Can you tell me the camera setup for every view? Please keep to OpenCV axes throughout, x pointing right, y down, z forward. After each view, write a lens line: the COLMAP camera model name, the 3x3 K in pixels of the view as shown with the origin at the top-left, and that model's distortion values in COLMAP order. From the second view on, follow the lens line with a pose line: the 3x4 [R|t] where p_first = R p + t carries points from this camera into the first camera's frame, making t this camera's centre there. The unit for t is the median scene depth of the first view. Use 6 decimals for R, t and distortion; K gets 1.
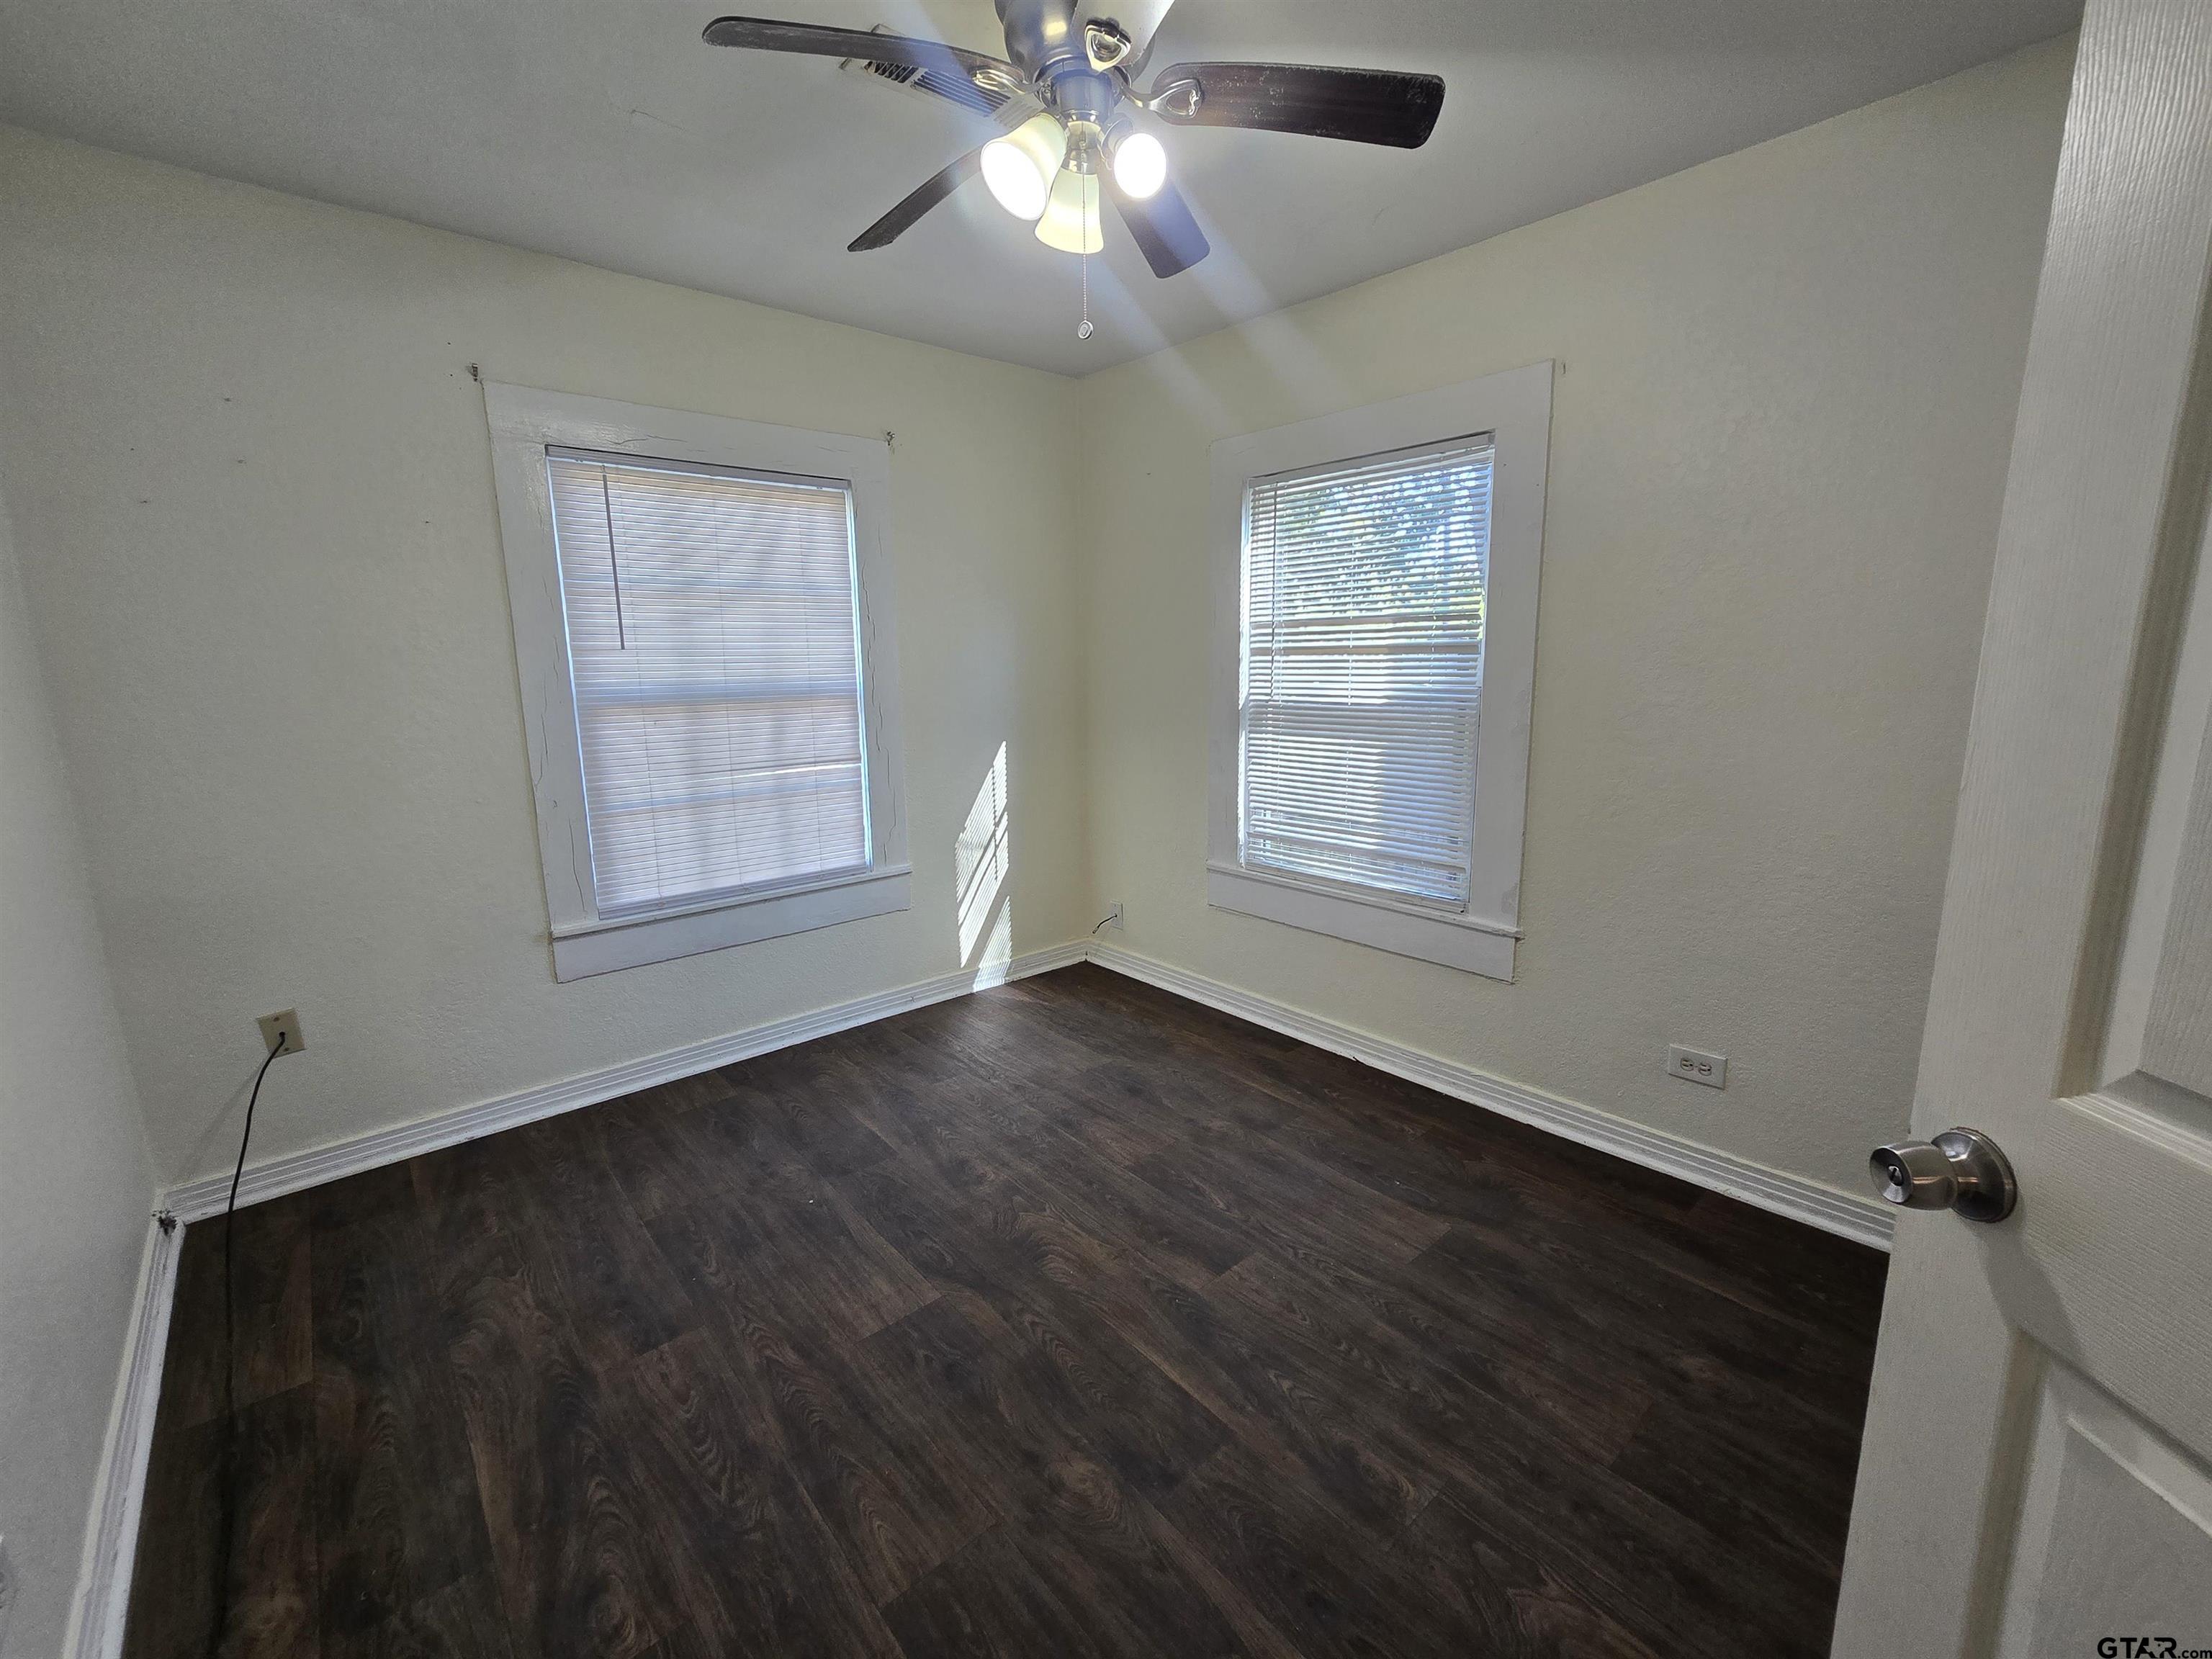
lens RADIAL K [[903.1, 0, 1120.5], [0, 903.1, 820.6], [0, 0, 1]] dist [-0.007558, -0.000762]
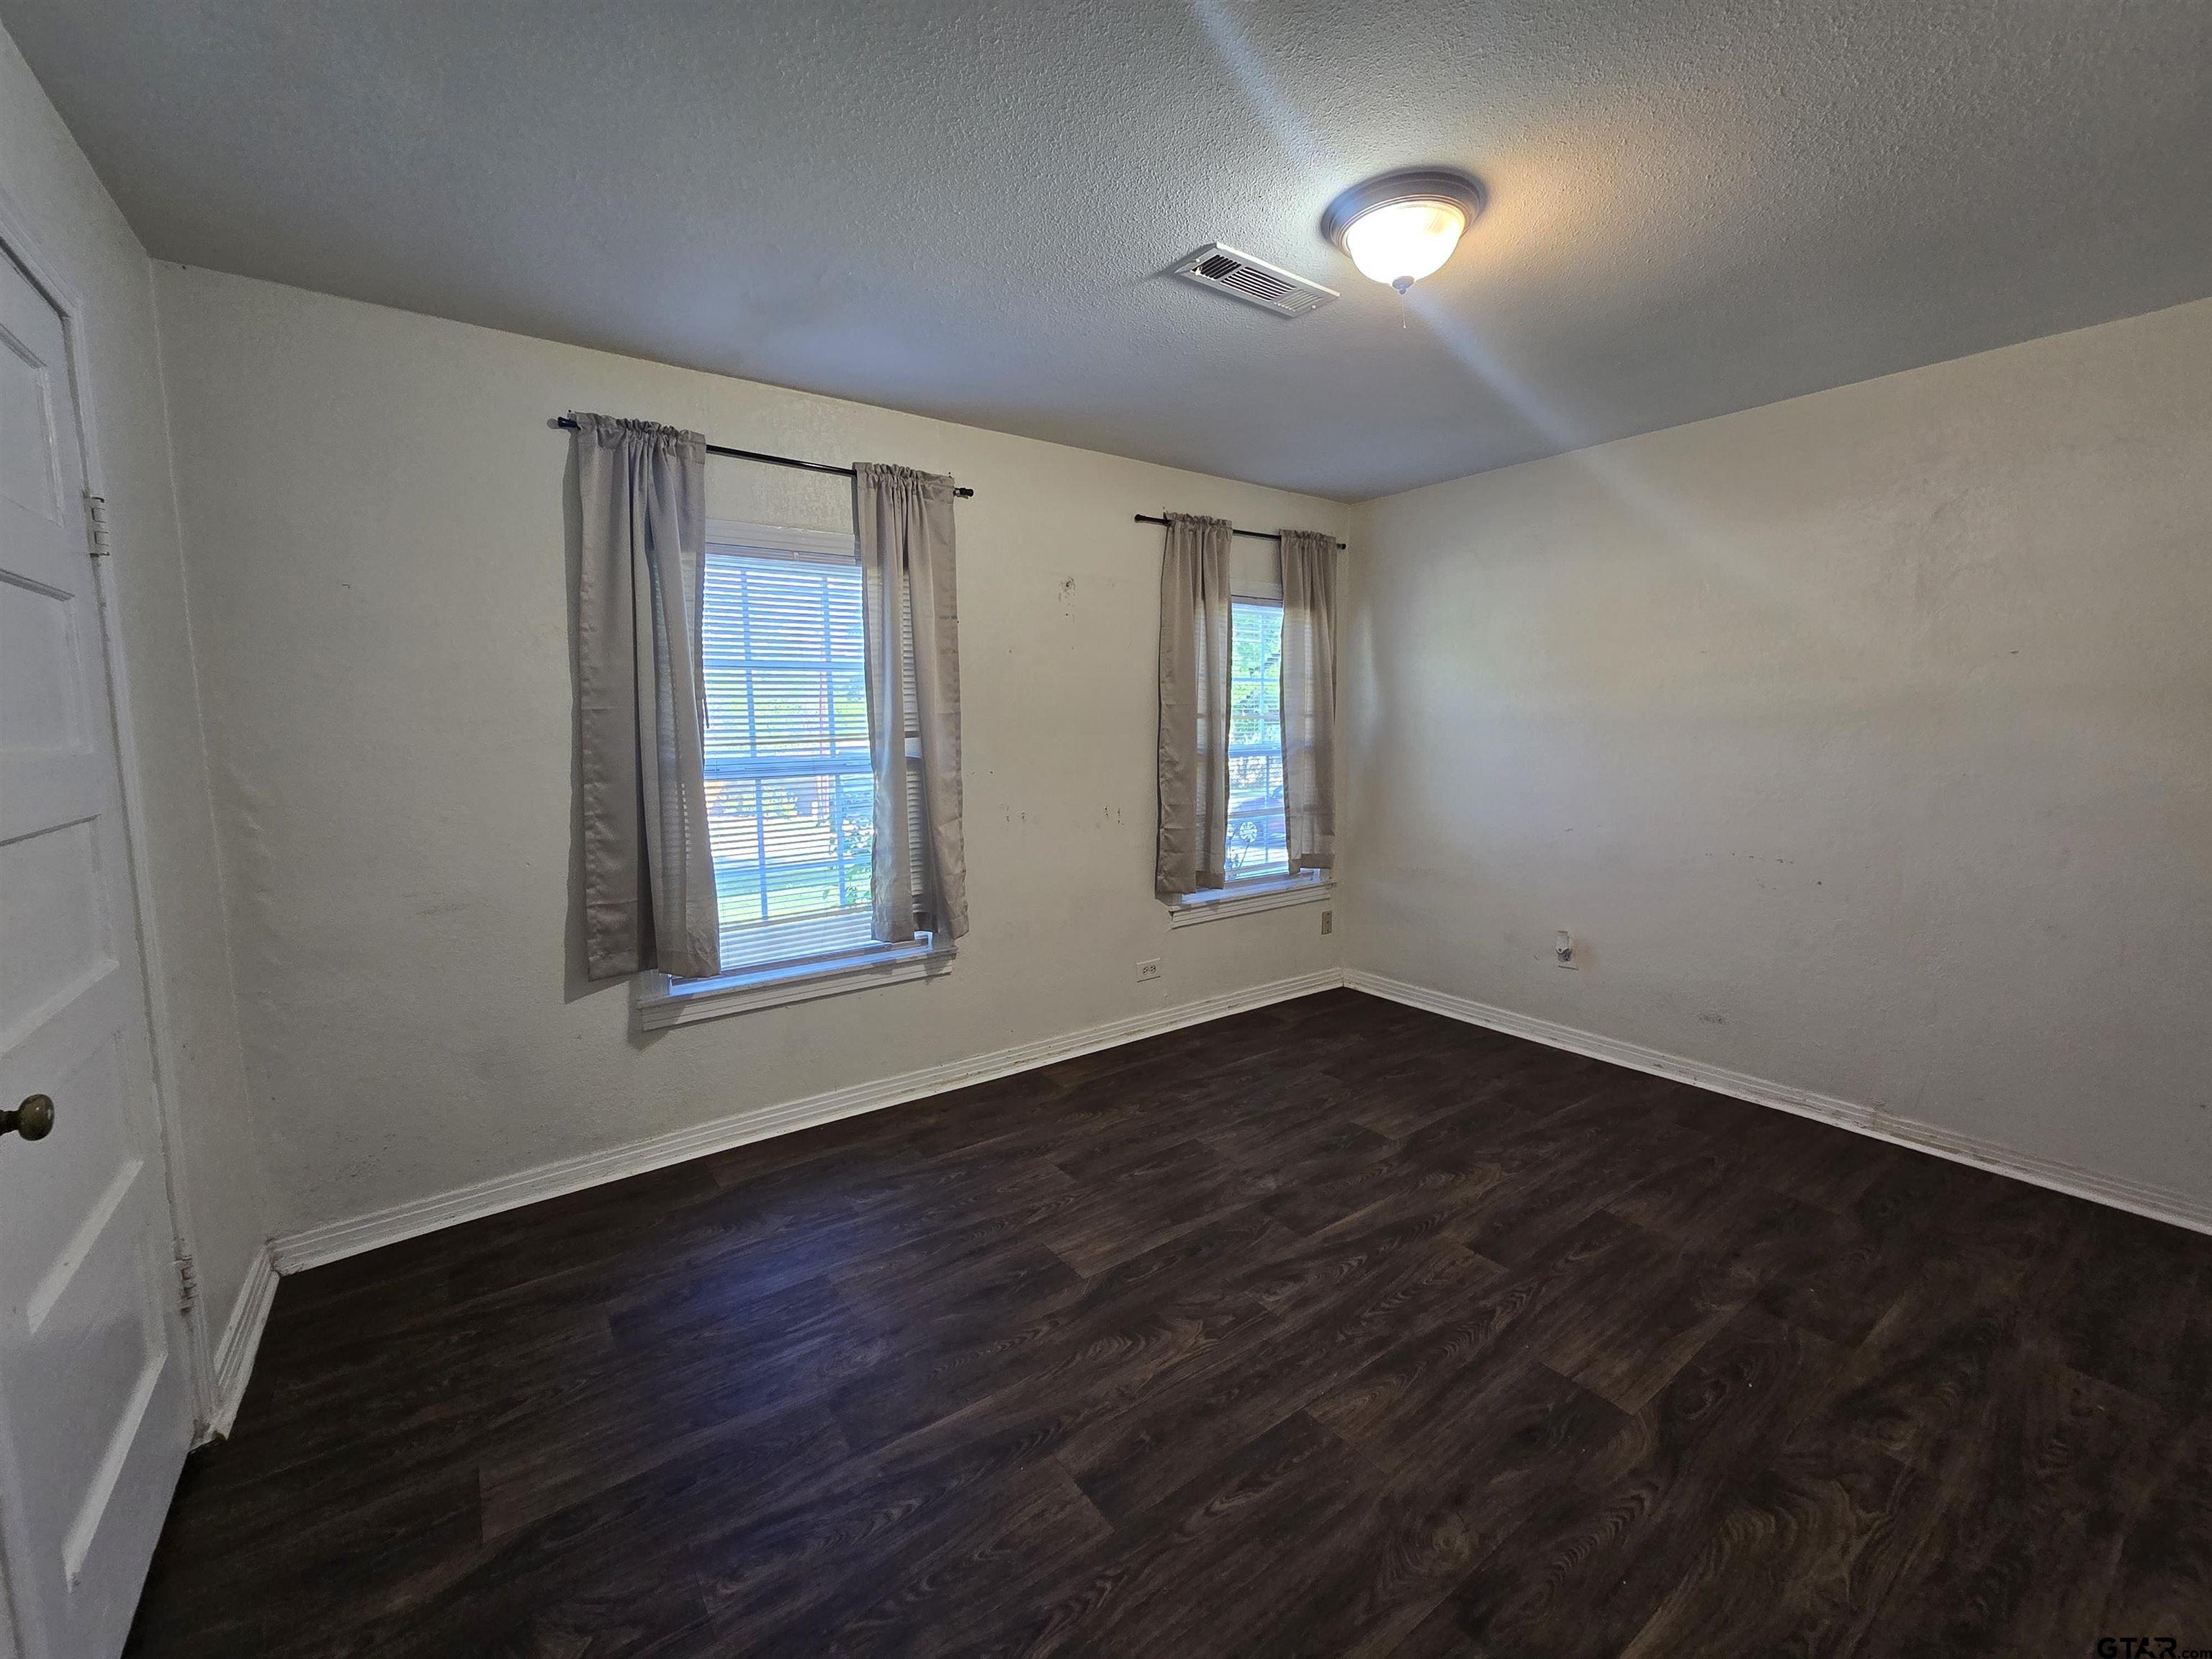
lens RADIAL K [[903.1, 0, 1120.5], [0, 903.1, 820.6], [0, 0, 1]] dist [-0.007558, -0.000762]
pose [[-0.077985, 0.115101, -0.990288, 0.741488], [-0.186586, 0.974076, 0.127910, -0.167854], [0.979339, 0.194749, -0.054487, 0.846900]]
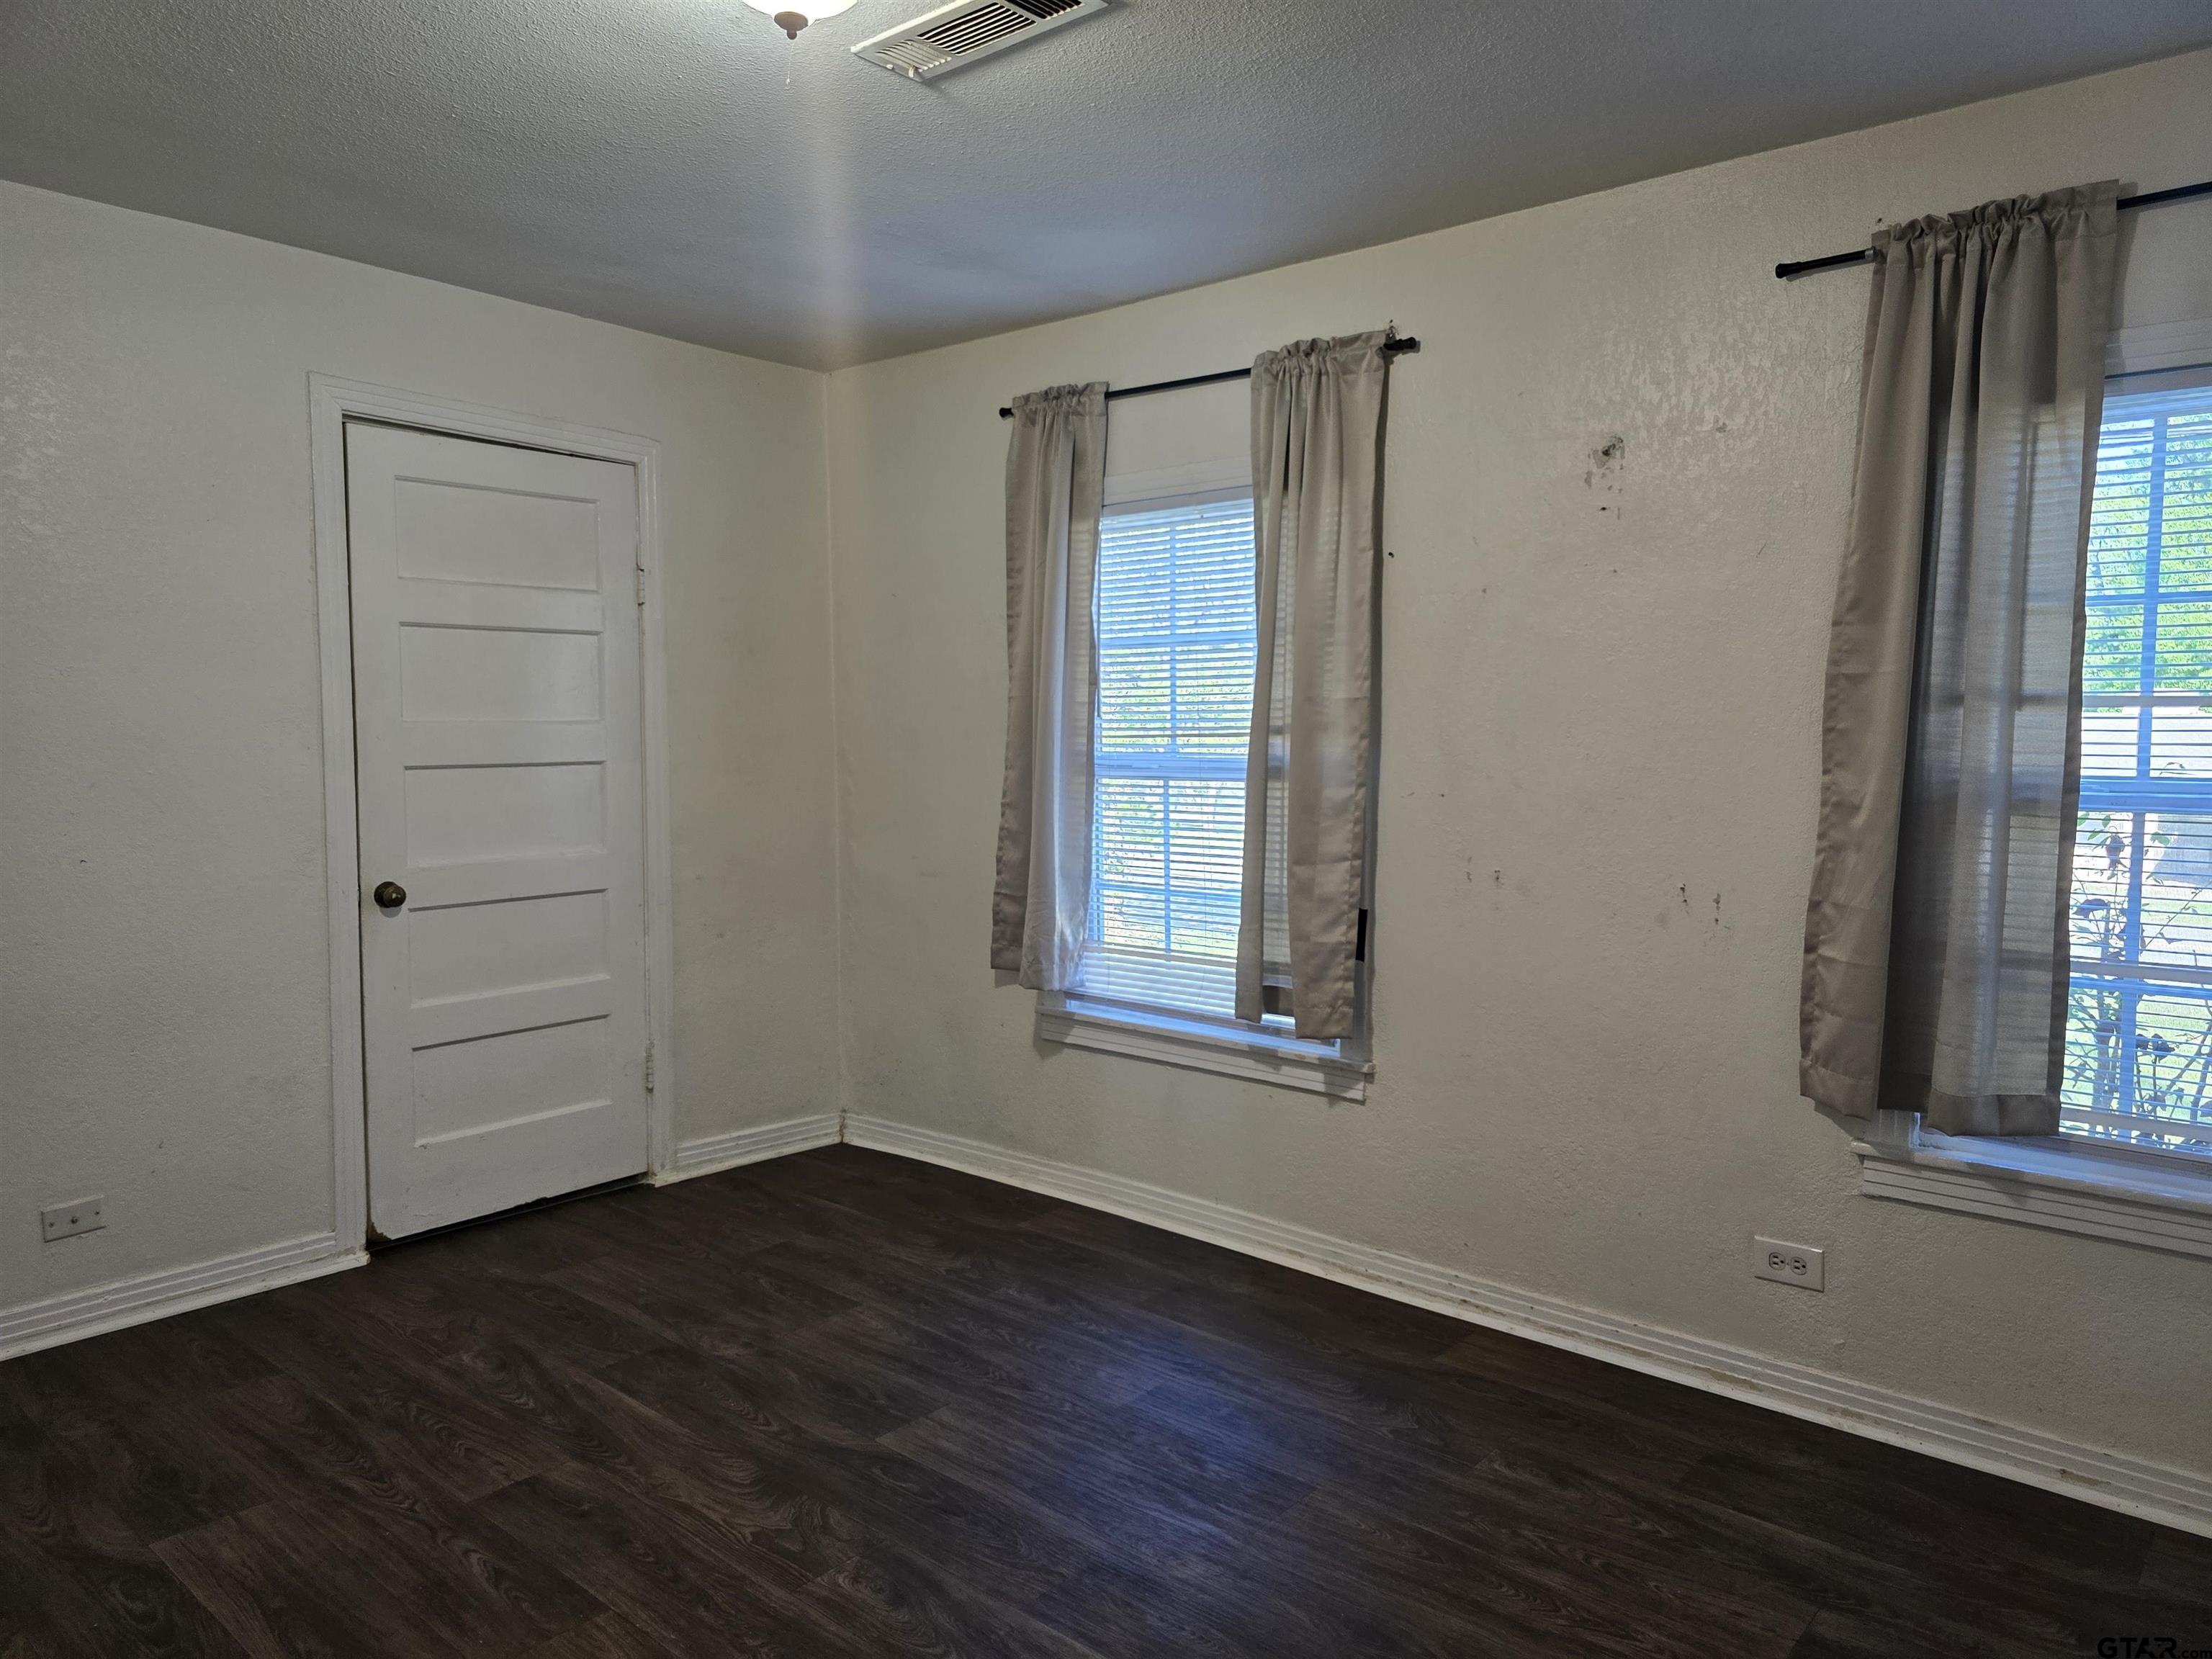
lens RADIAL K [[1487.7, 0, 1099.8], [0, 1487.7, 838.9], [0, 0, 1]] dist [0.018948, -0.022201]
pose [[-0.990752, 0.017402, -0.134564, -0.196282], [-0.020643, 0.960865, 0.276246, -0.375009], [0.134105, 0.276469, -0.951620, 1.916347]]
